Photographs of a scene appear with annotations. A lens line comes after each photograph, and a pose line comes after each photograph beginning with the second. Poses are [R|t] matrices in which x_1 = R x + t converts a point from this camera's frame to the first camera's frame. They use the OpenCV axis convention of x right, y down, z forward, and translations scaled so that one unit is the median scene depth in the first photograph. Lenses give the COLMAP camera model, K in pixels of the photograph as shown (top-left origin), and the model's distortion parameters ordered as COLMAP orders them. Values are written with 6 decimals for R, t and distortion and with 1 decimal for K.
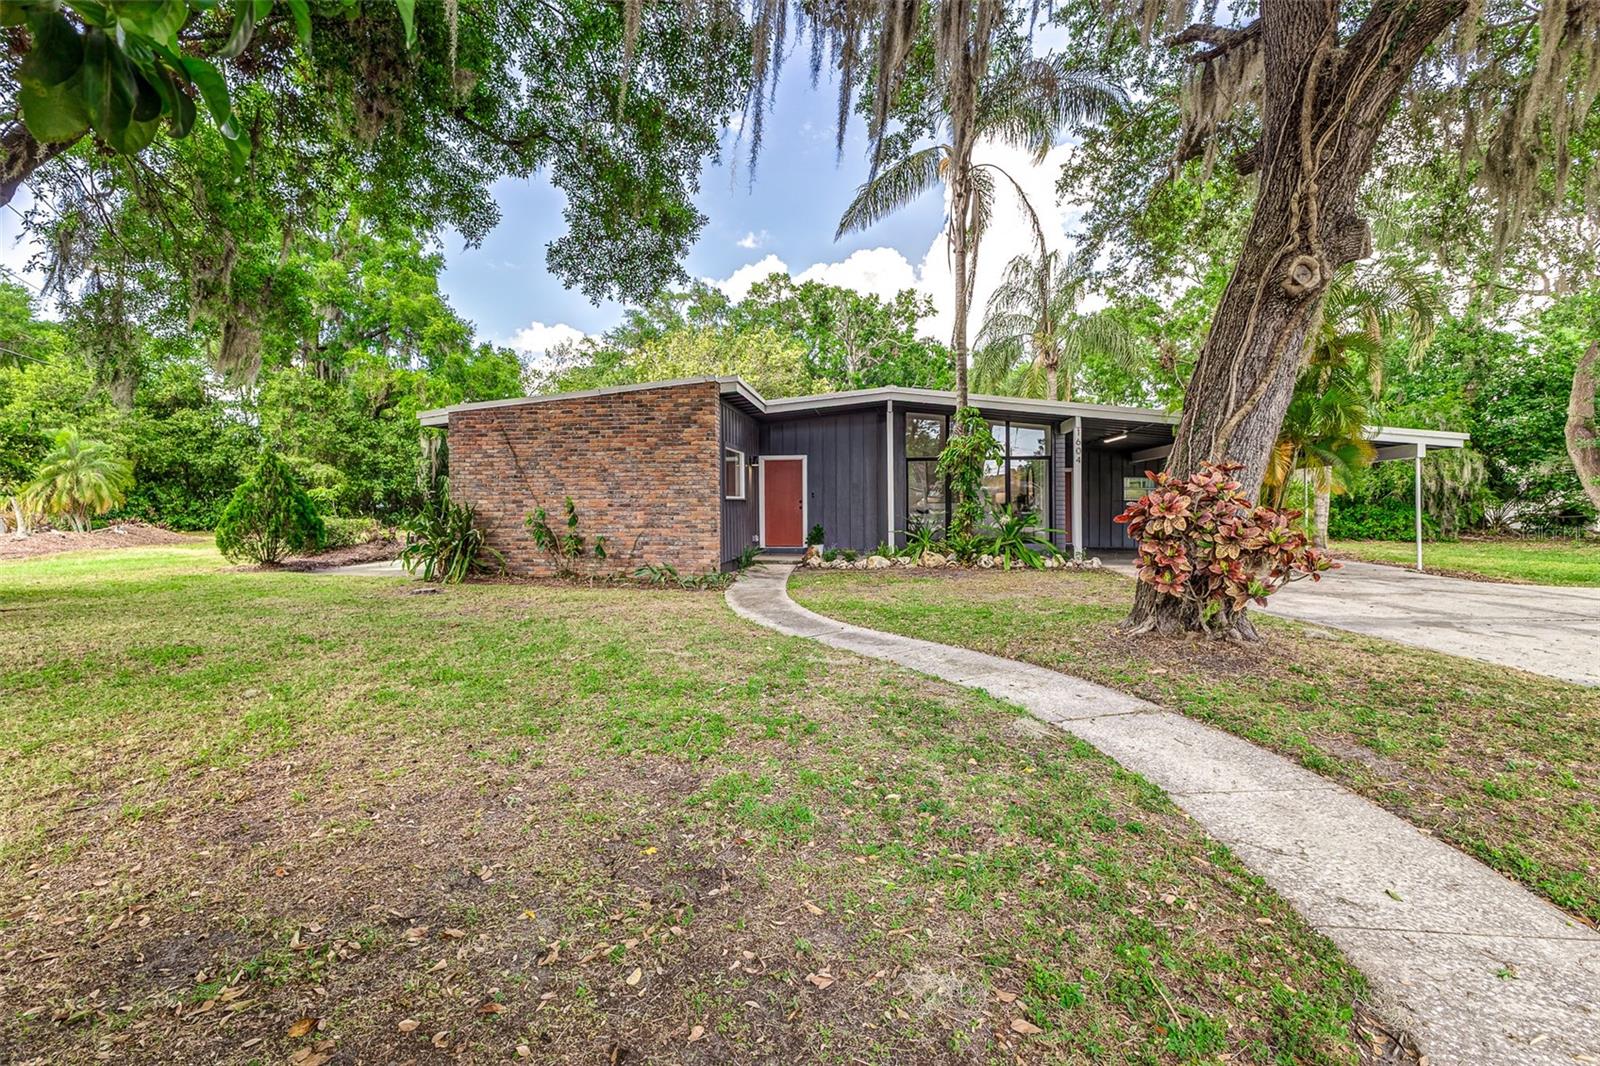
lens RADIAL K [[722.8, 0, 799.2], [0, 722.8, 499.7], [0, 0, 1]] dist [0.004978, 0.000720]
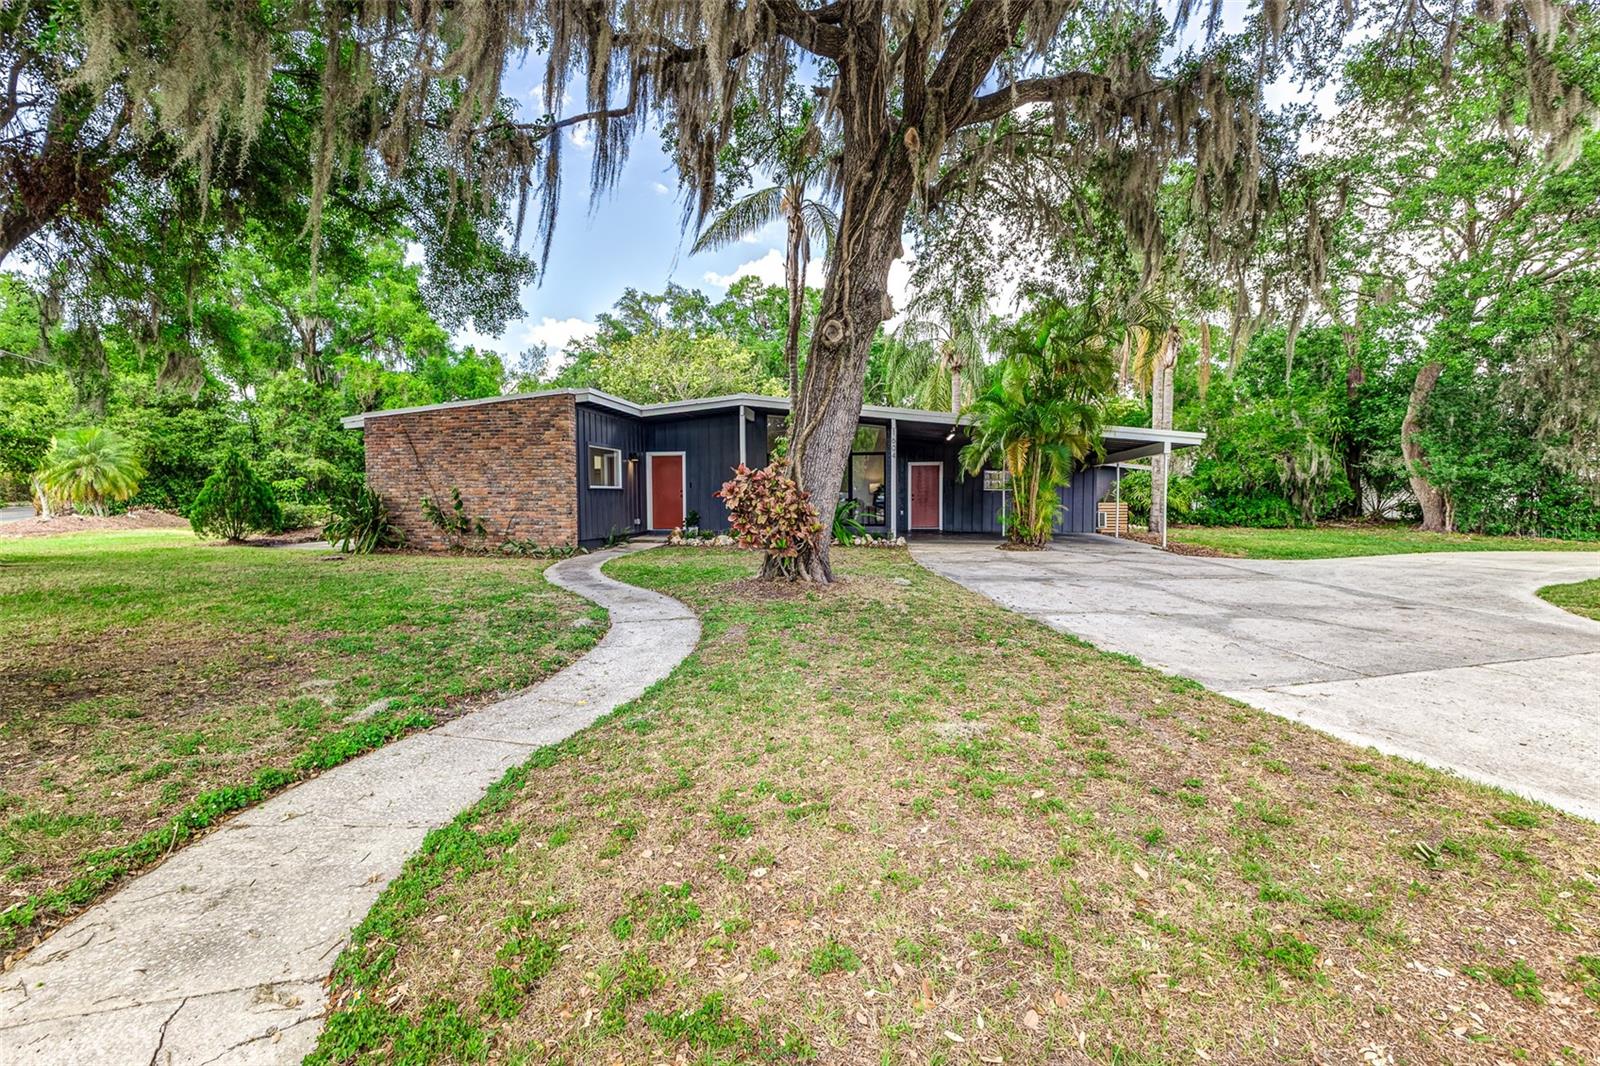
lens RADIAL K [[713.7, 0, 803.0], [0, 713.7, 530.3], [0, 0, 1]] dist [0.002186, 0.000011]
pose [[0.999553, 0.001904, -0.029838, 0.270768], [-0.000296, 0.998551, 0.053804, 0.004656], [0.029898, -0.053771, 0.998106, -0.187837]]
